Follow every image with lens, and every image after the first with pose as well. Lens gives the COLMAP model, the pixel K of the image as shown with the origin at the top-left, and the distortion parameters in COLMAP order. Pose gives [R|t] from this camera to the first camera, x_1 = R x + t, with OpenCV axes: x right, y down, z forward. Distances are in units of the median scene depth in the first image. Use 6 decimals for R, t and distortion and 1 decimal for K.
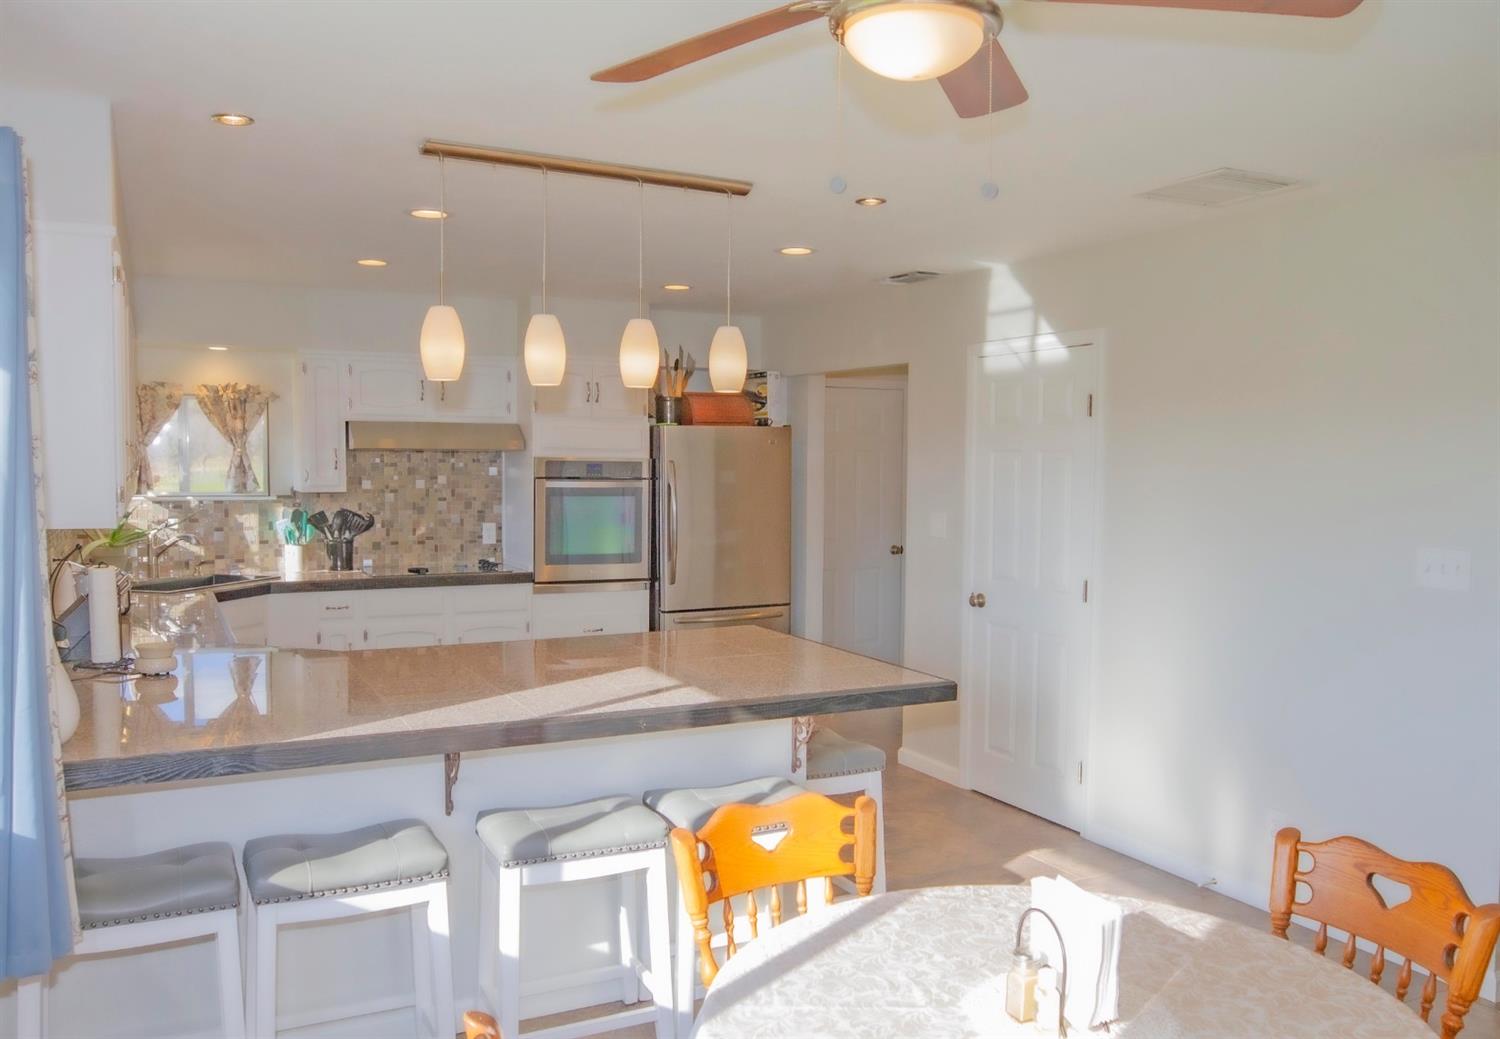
lens RADIAL K [[1164.0, 0, 725.1], [0, 1164.0, 523.0], [0, 0, 1]] dist [-0.042917, 0.013779]
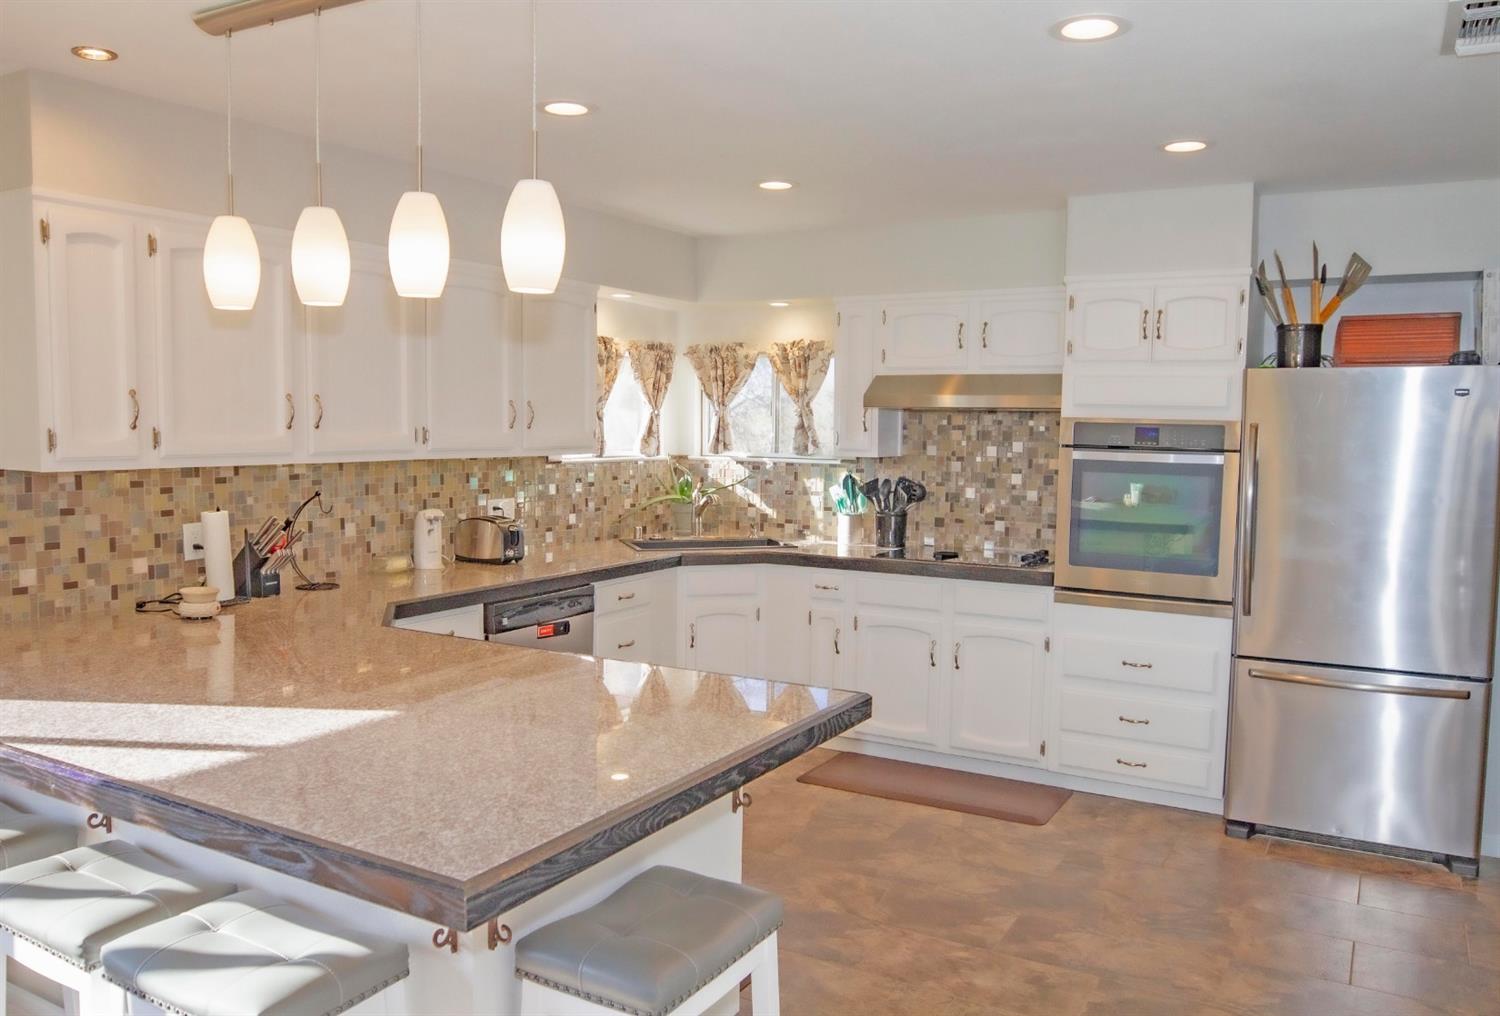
lens RADIAL K [[1117.3, 0, 753.3], [0, 1117.3, 509.2], [0, 0, 1]] dist [-0.038394, 0.012411]
pose [[0.563729, 0.064137, -0.823466, 0.310731], [-0.053499, 0.997722, 0.041084, -0.017194], [0.824226, 0.020894, 0.565876, 0.437772]]
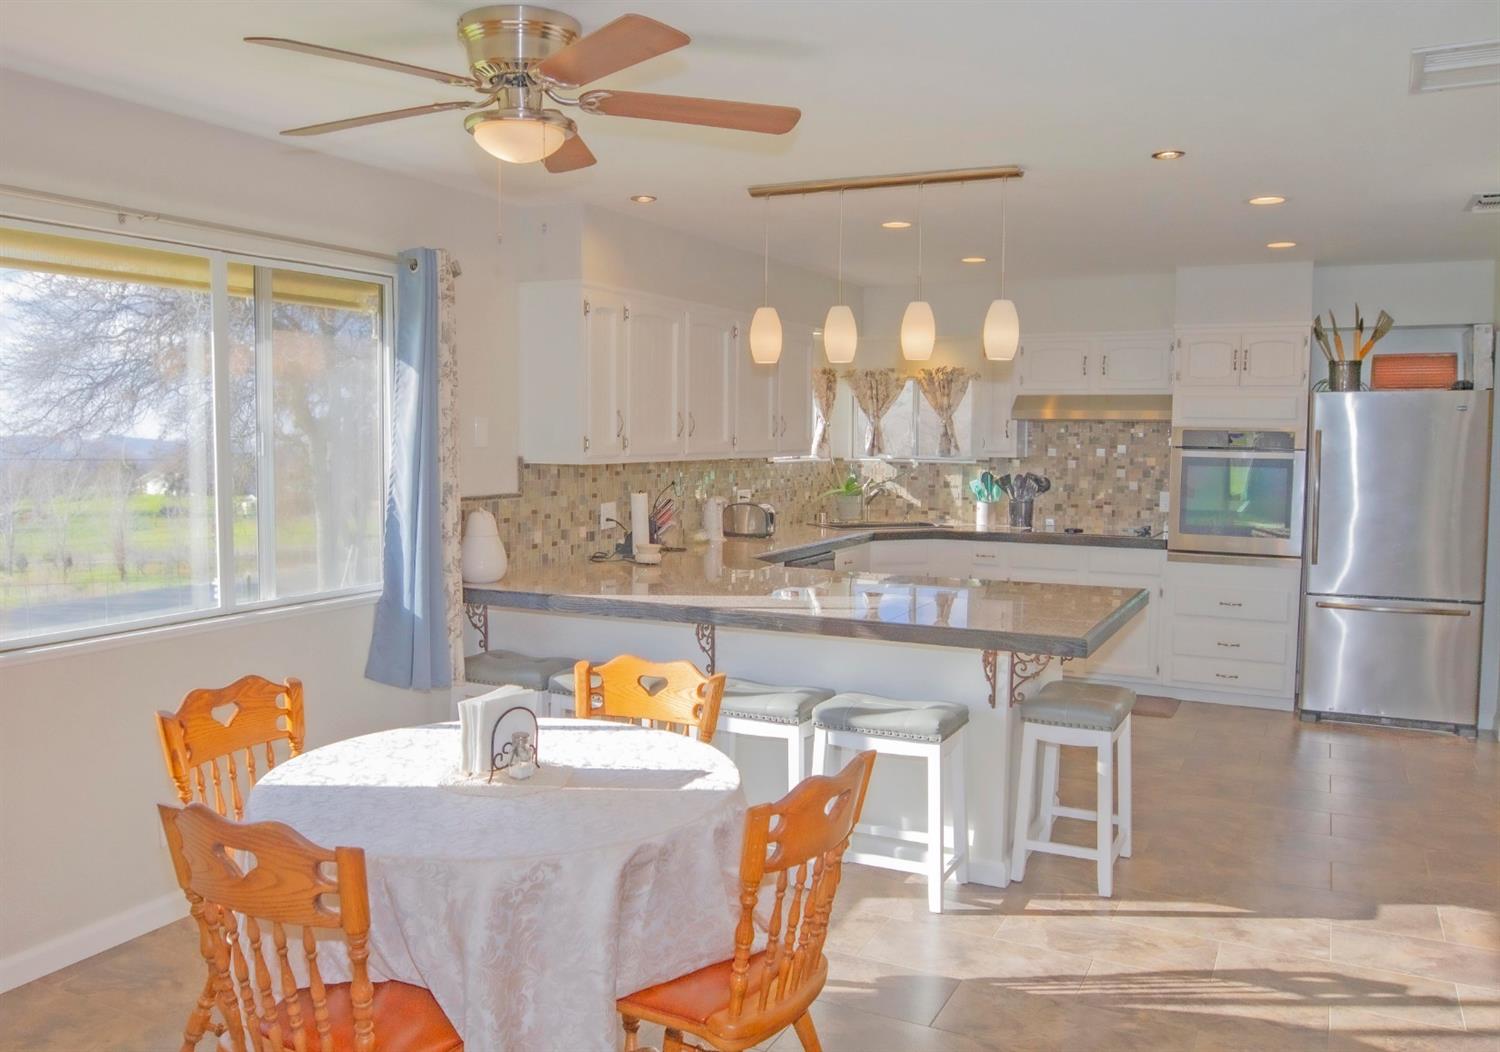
lens RADIAL K [[1164.0, 0, 722.6], [0, 1164.0, 513.3], [0, 0, 1]] dist [-0.042917, 0.013779]
pose [[0.596957, 0.052934, -0.800525, 0.414248], [-0.046741, 0.998421, 0.031164, 0.005938], [0.800910, 0.018814, 0.598488, 0.078531]]
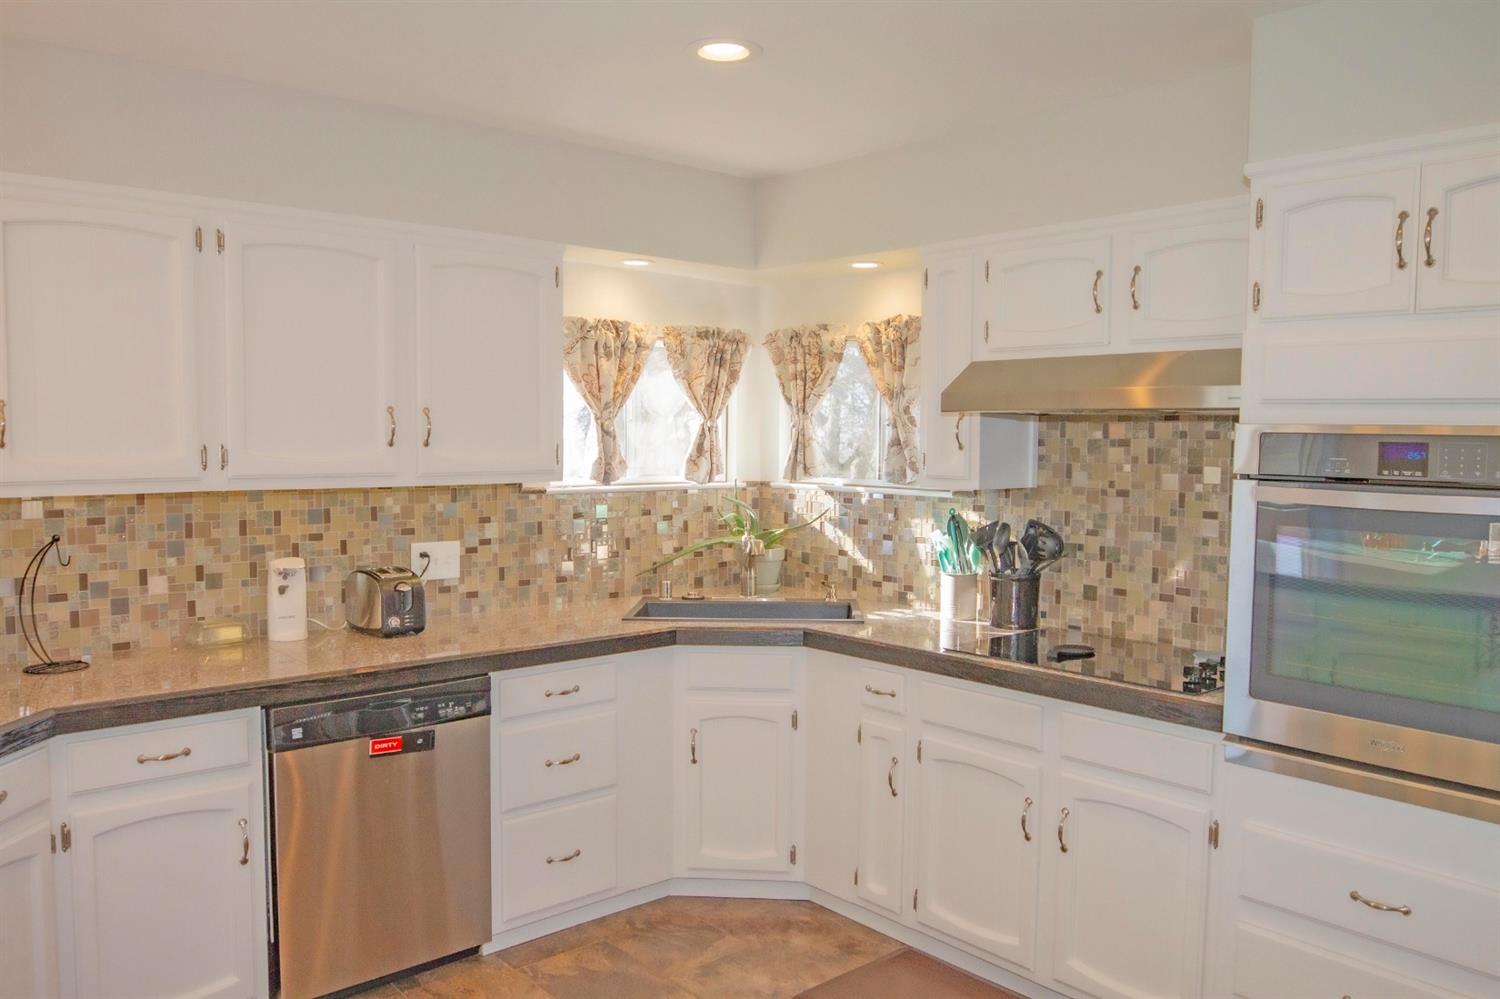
lens RADIAL K [[1117.3, 0, 740.4], [0, 1117.3, 505.9], [0, 0, 1]] dist [-0.038394, 0.012411]
pose [[0.261097, 0.057009, -0.963628, 0.160643], [-0.057914, 0.997382, 0.043314, -0.035197], [0.963574, 0.044498, 0.263714, 0.732098]]
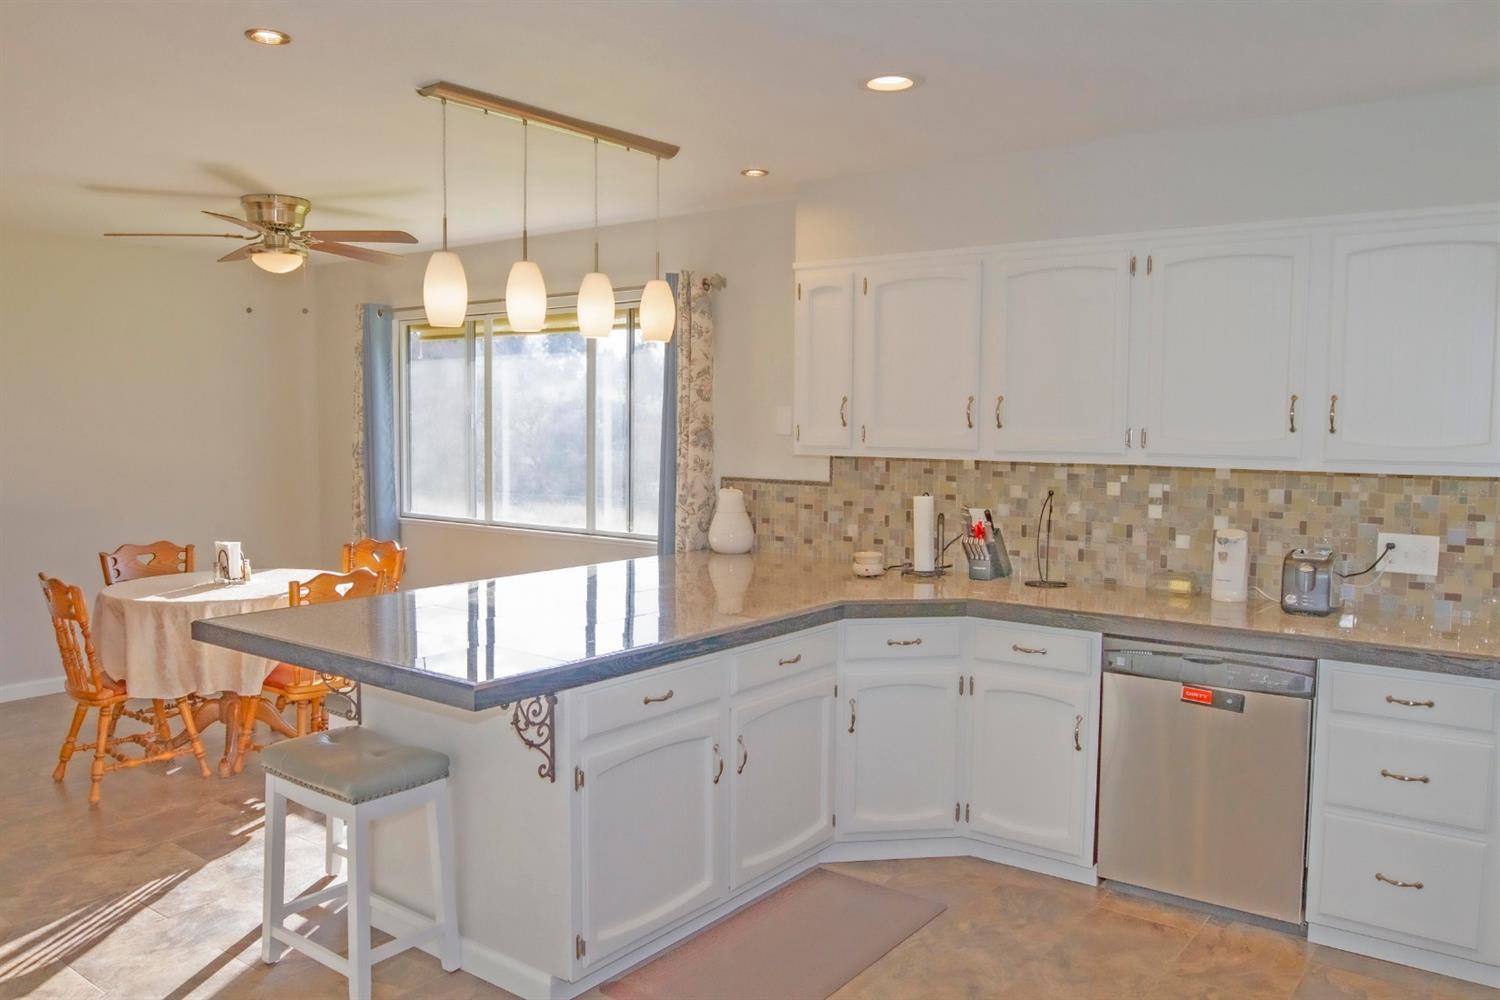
lens RADIAL K [[1117.3, 0, 746.8], [0, 1117.3, 516.3], [0, 0, 1]] dist [-0.038394, 0.012411]
pose [[-0.883590, 0.028951, -0.467365, 0.112964], [-0.039100, 0.990040, 0.135248, -0.052700], [0.466626, 0.137778, -0.873658, 1.055123]]
